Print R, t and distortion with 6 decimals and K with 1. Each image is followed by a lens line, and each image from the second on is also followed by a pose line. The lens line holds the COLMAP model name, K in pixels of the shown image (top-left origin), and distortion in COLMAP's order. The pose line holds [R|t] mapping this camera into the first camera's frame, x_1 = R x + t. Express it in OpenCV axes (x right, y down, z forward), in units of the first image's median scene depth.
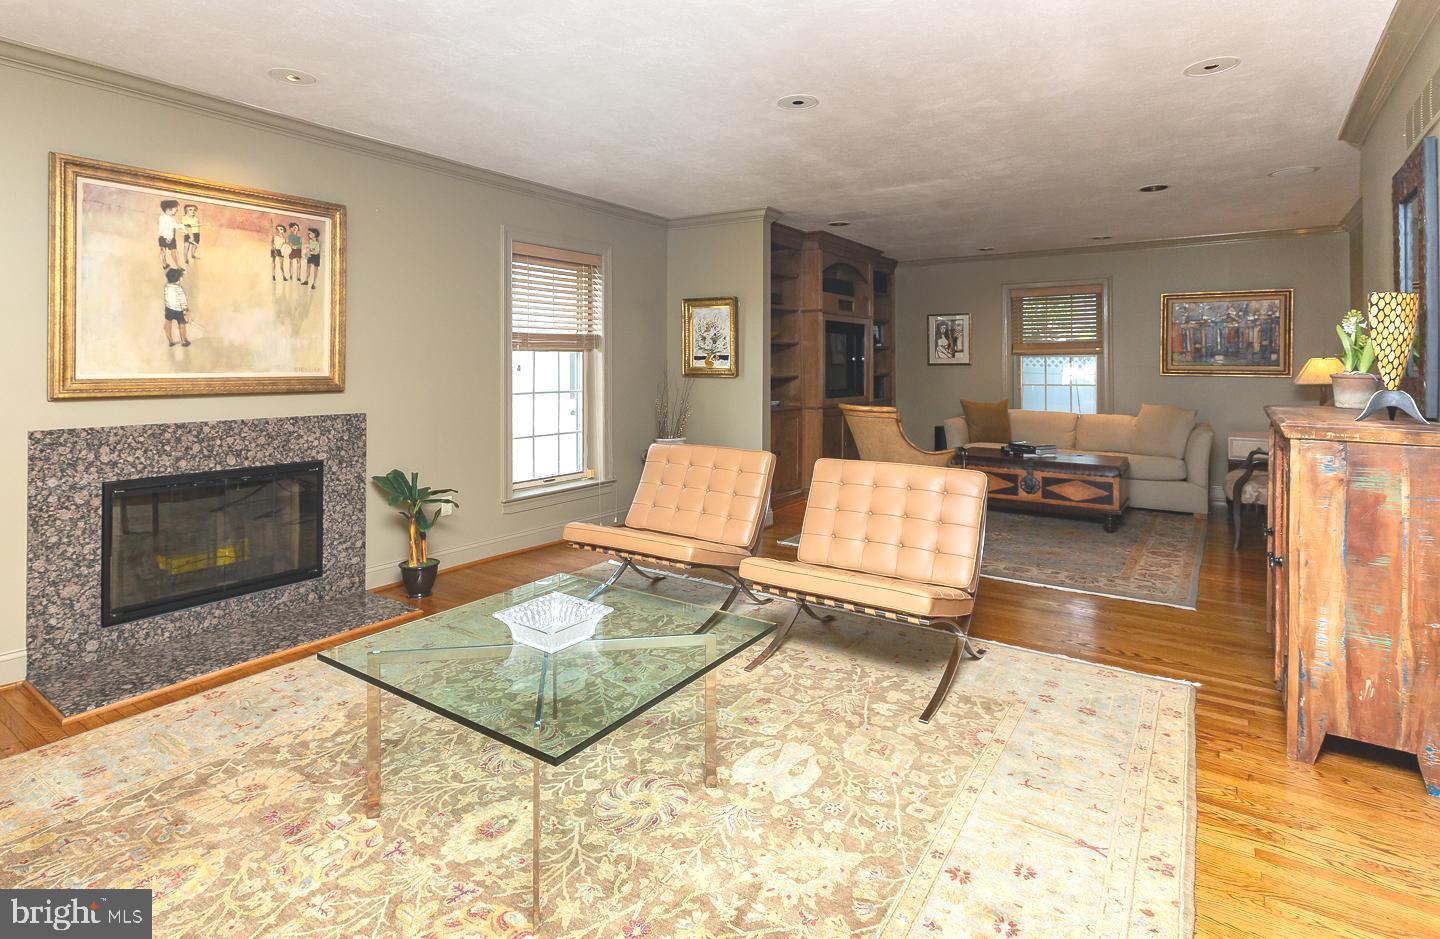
lens RADIAL K [[720.5, 0, 709.2], [0, 720.5, 354.4], [0, 0, 1]] dist [-0.003276, 0.000358]
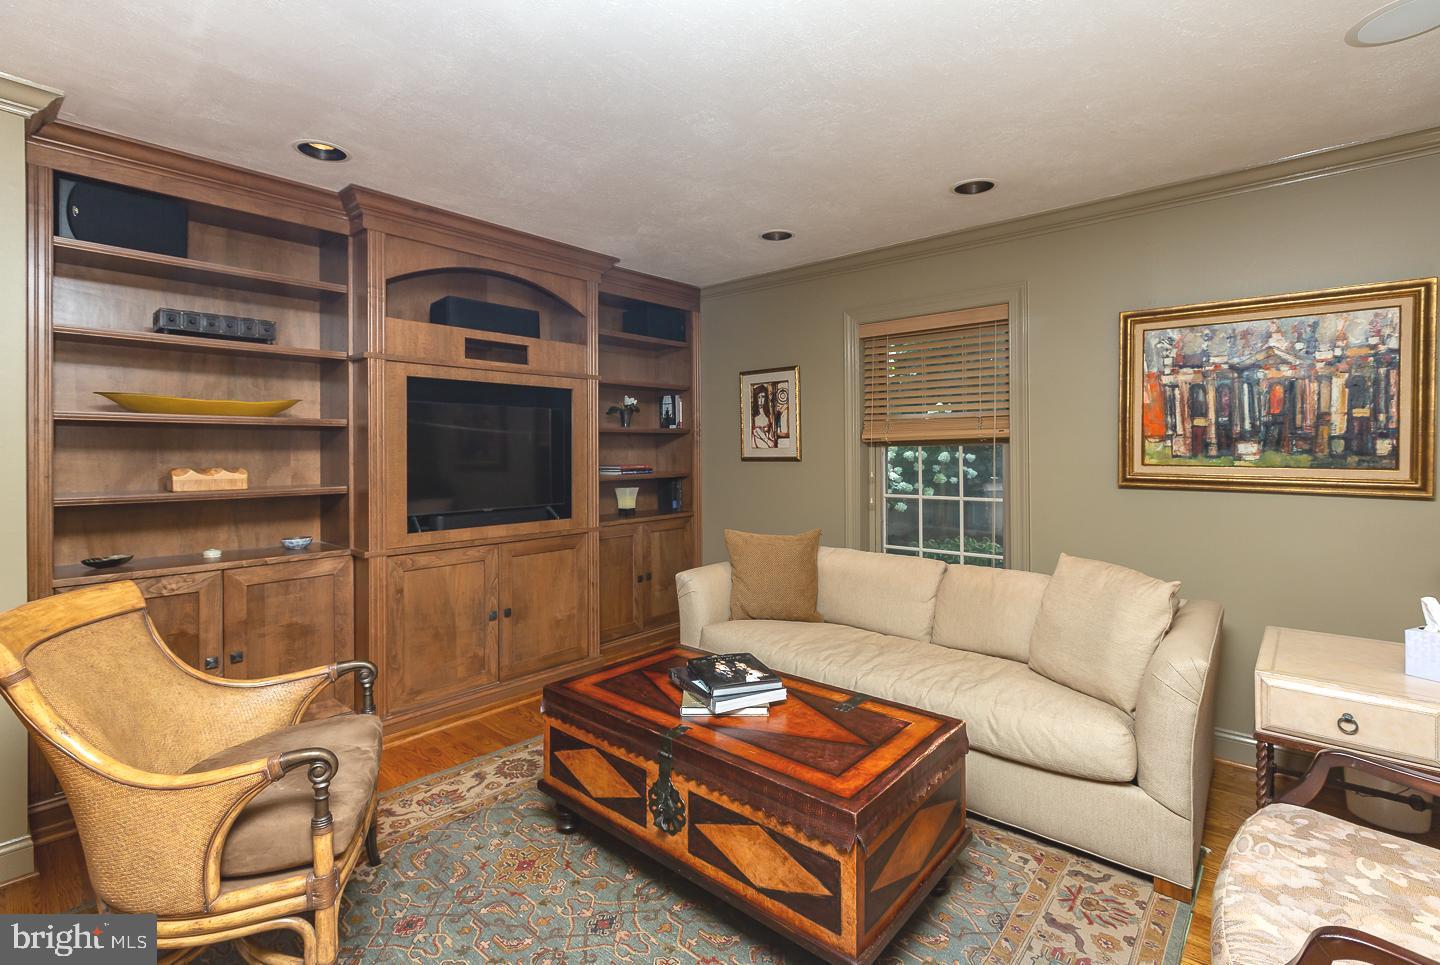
lens RADIAL K [[674.2, 0, 722.7], [0, 674.2, 445.9], [0, 0, 1]] dist [0.000720, 0.000208]
pose [[0.996336, -0.005261, -0.085362, 0.422819], [0.006175, 0.999926, 0.010456, -0.003246], [0.085301, -0.010945, 0.996295, 0.558831]]
